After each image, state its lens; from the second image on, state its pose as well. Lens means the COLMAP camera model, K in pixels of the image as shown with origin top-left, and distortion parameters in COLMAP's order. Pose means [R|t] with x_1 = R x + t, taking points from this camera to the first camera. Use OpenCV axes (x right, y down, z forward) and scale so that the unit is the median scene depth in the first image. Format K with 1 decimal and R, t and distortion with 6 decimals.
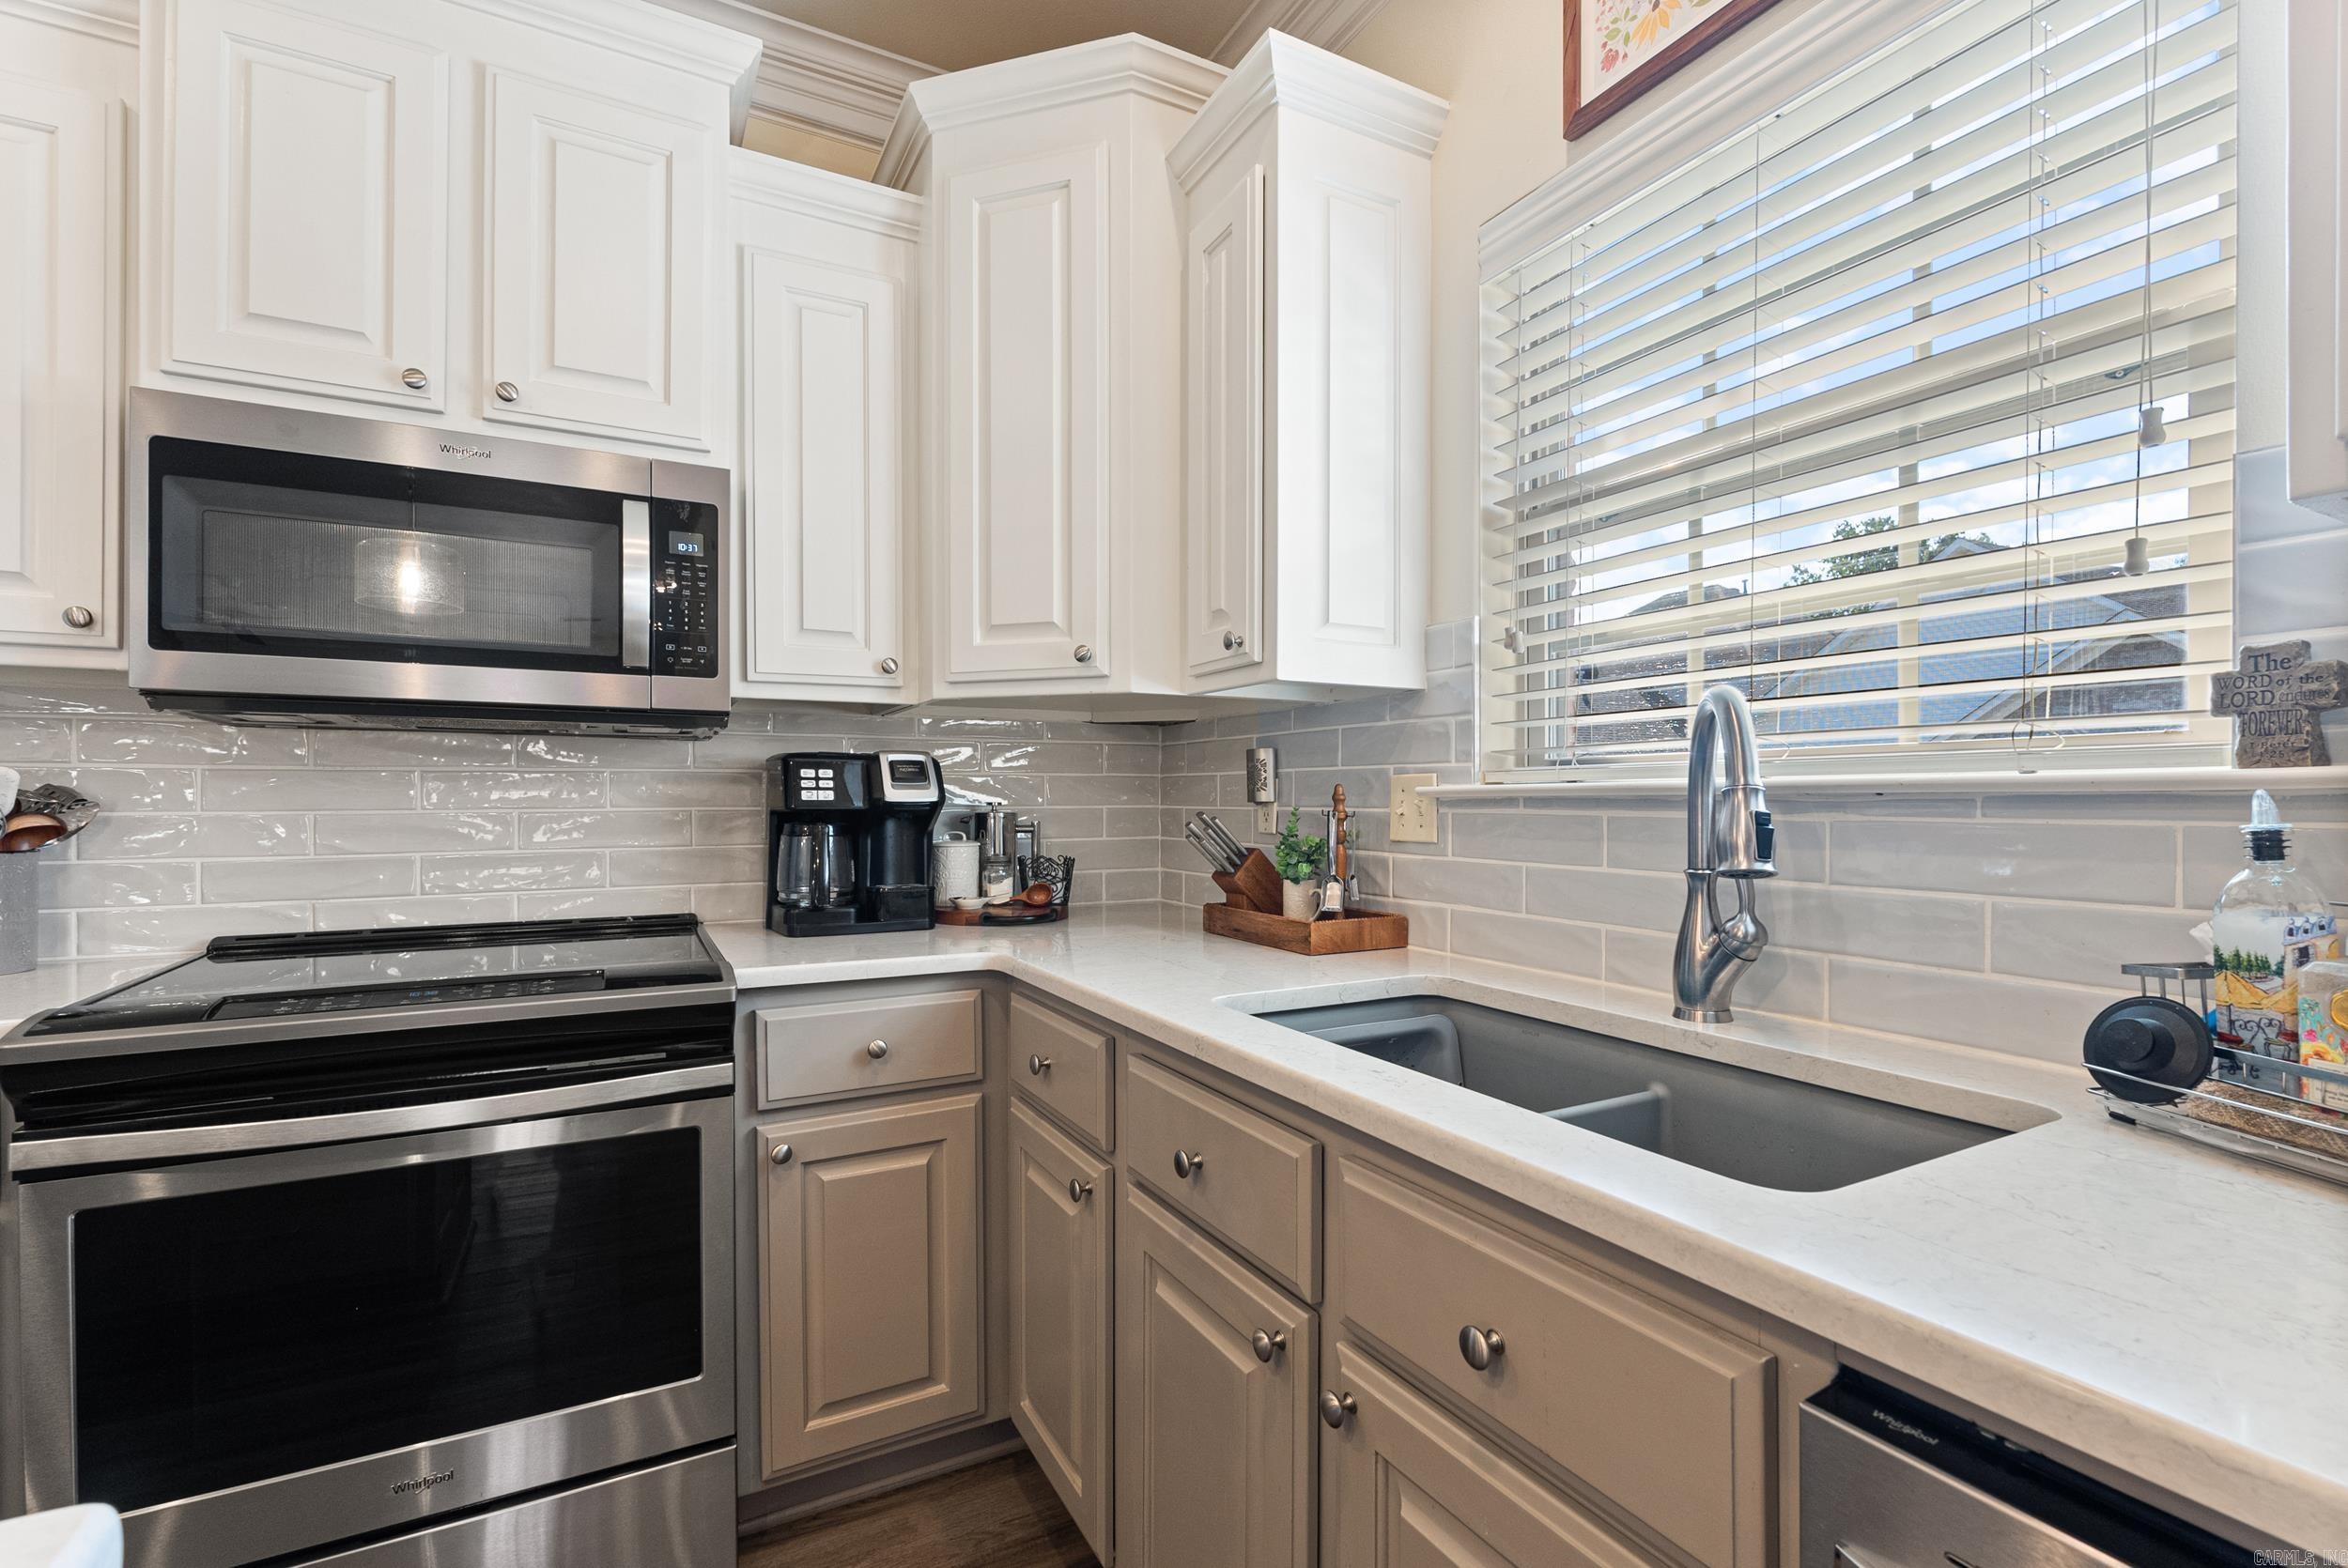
lens RADIAL K [[1045.4, 0, 1183.7], [0, 1045.4, 796.9], [0, 0, 1]] dist [0.001826, 0.000301]
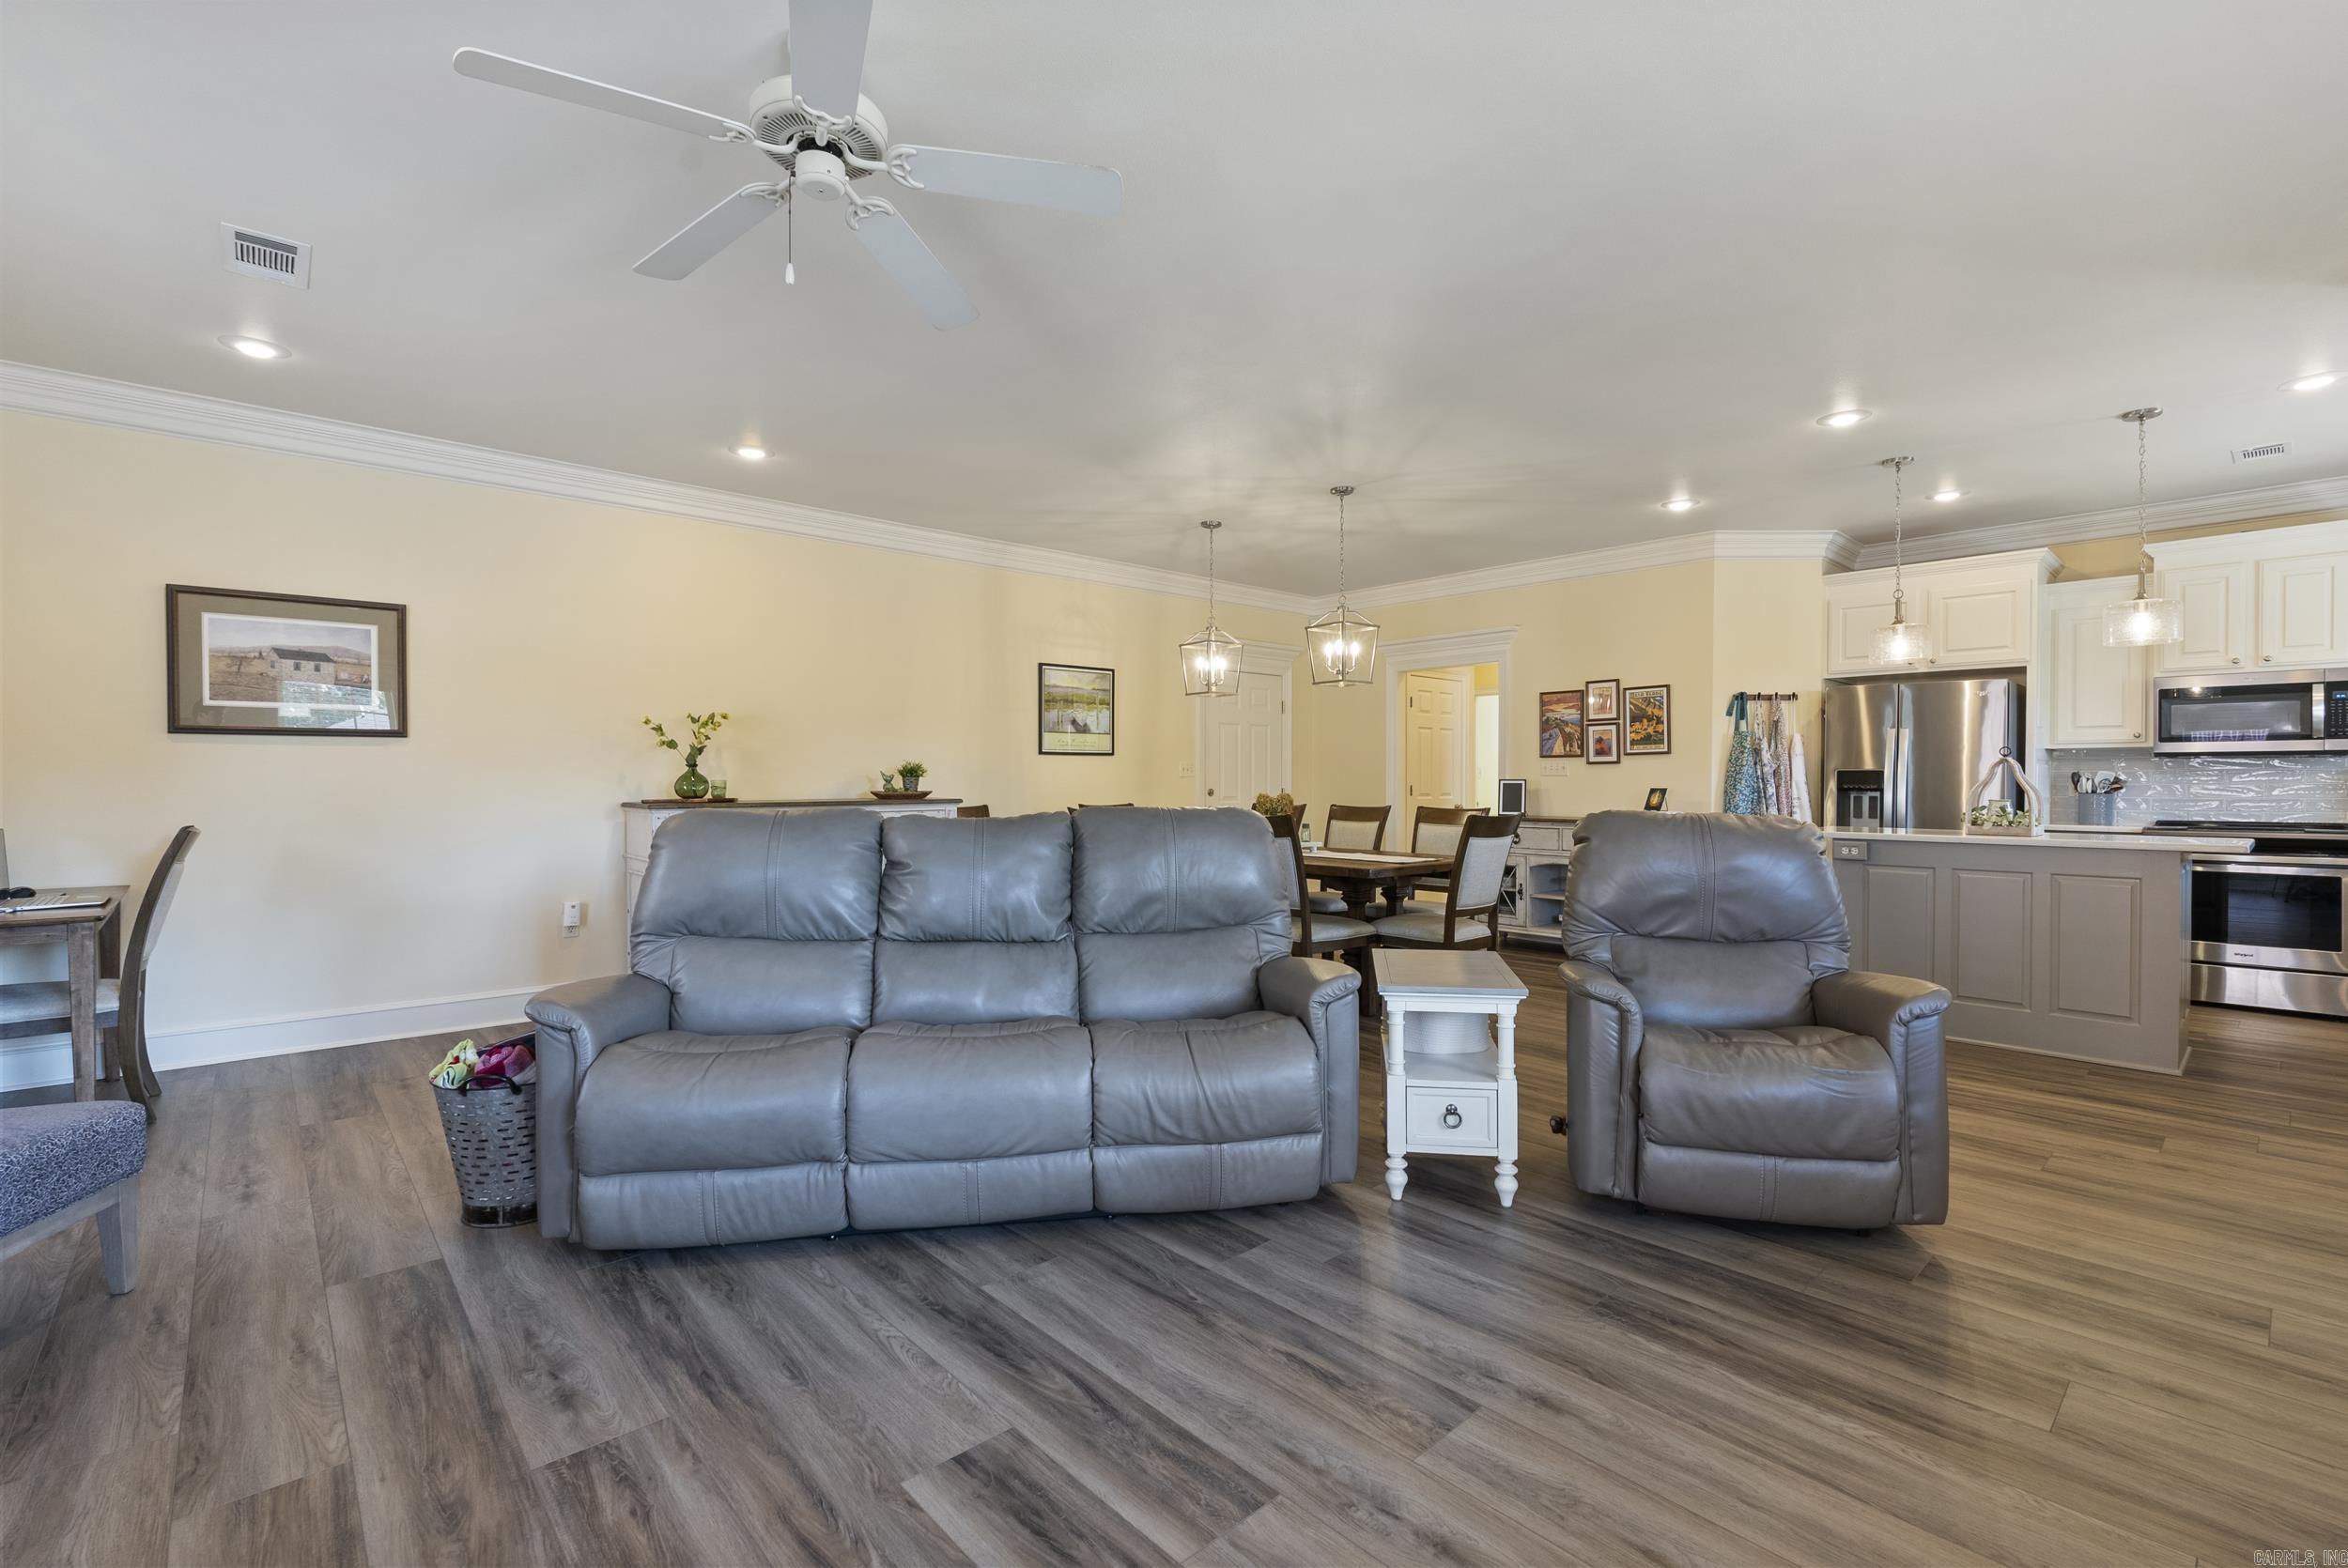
lens RADIAL K [[1021.7, 0, 1174.0], [0, 1021.7, 784.0], [0, 0, 1]] dist [-0.003115, -0.000484]
pose [[0.238298, 0.001244, -0.971191, 1.513007], [0.001792, 0.999997, 0.001720, 0.003302], [0.971190, -0.002150, 0.238295, -2.856396]]
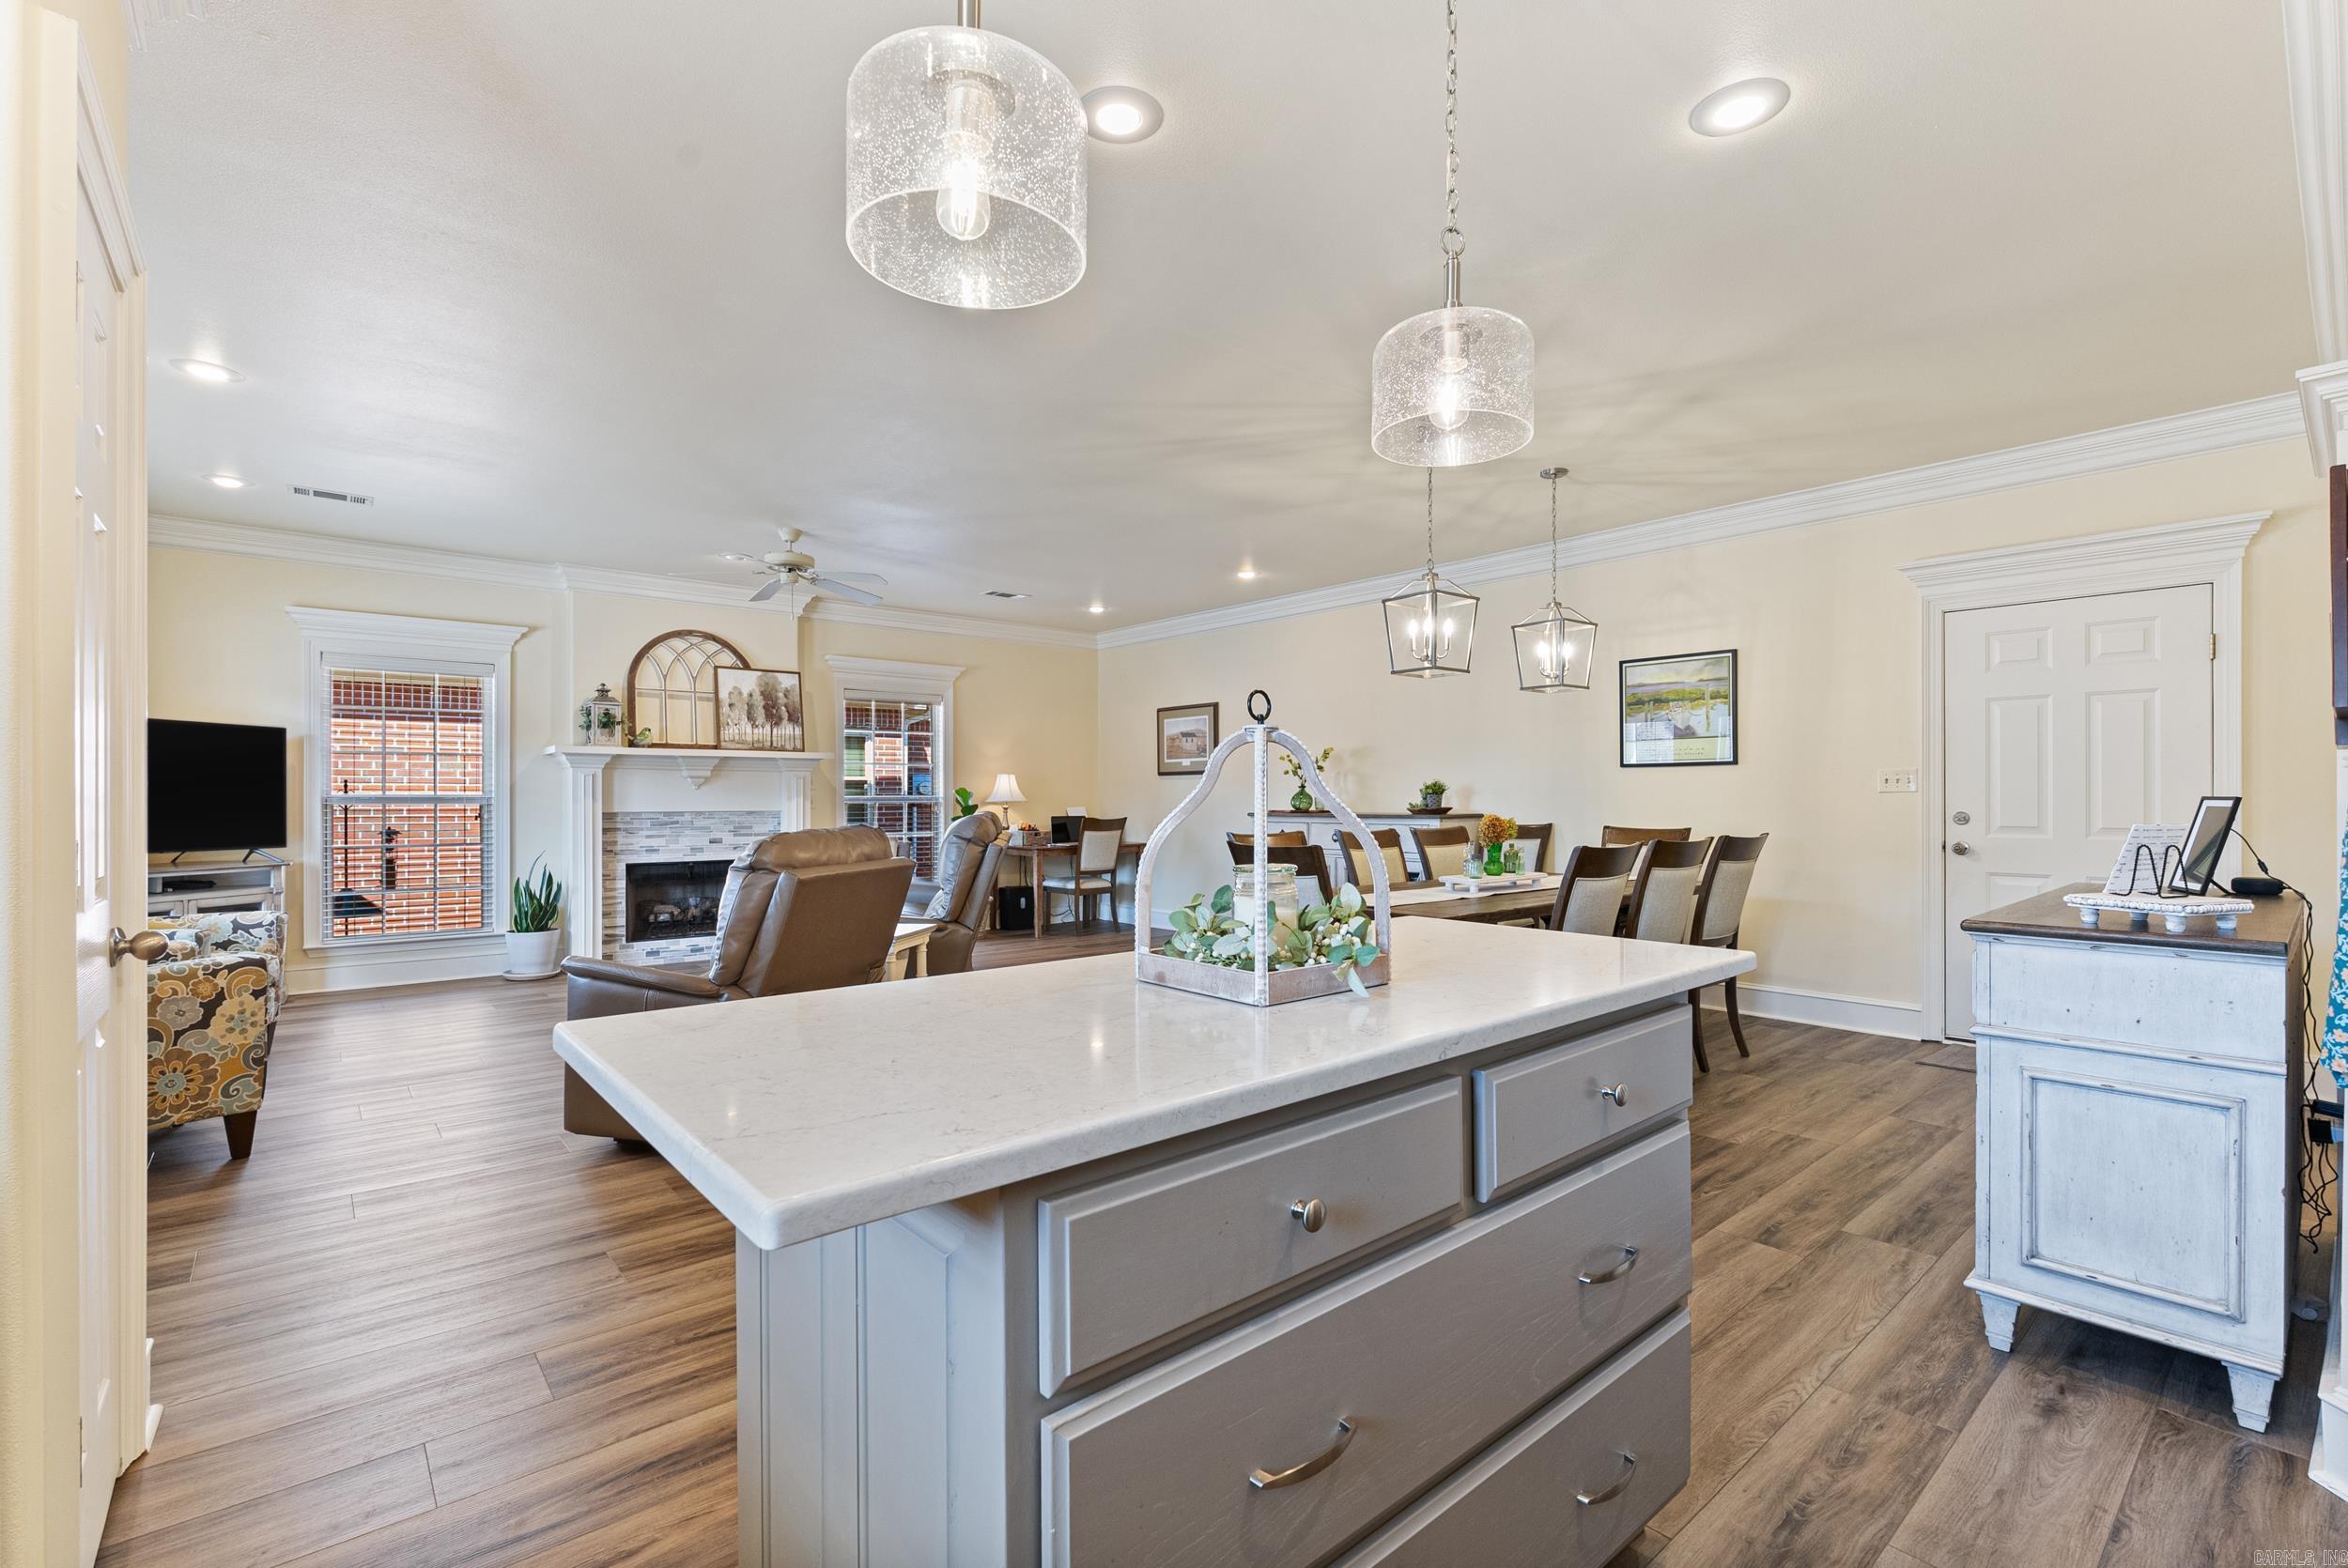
lens RADIAL K [[1037.5, 0, 1167.7], [0, 1037.5, 788.3], [0, 0, 1]] dist [-0.001706, -0.000445]
pose [[-0.977175, -0.003992, -0.212399, -0.256830], [-0.002014, 0.999953, -0.009528, -0.000648], [0.212427, -0.008883, -0.977137, 0.627455]]
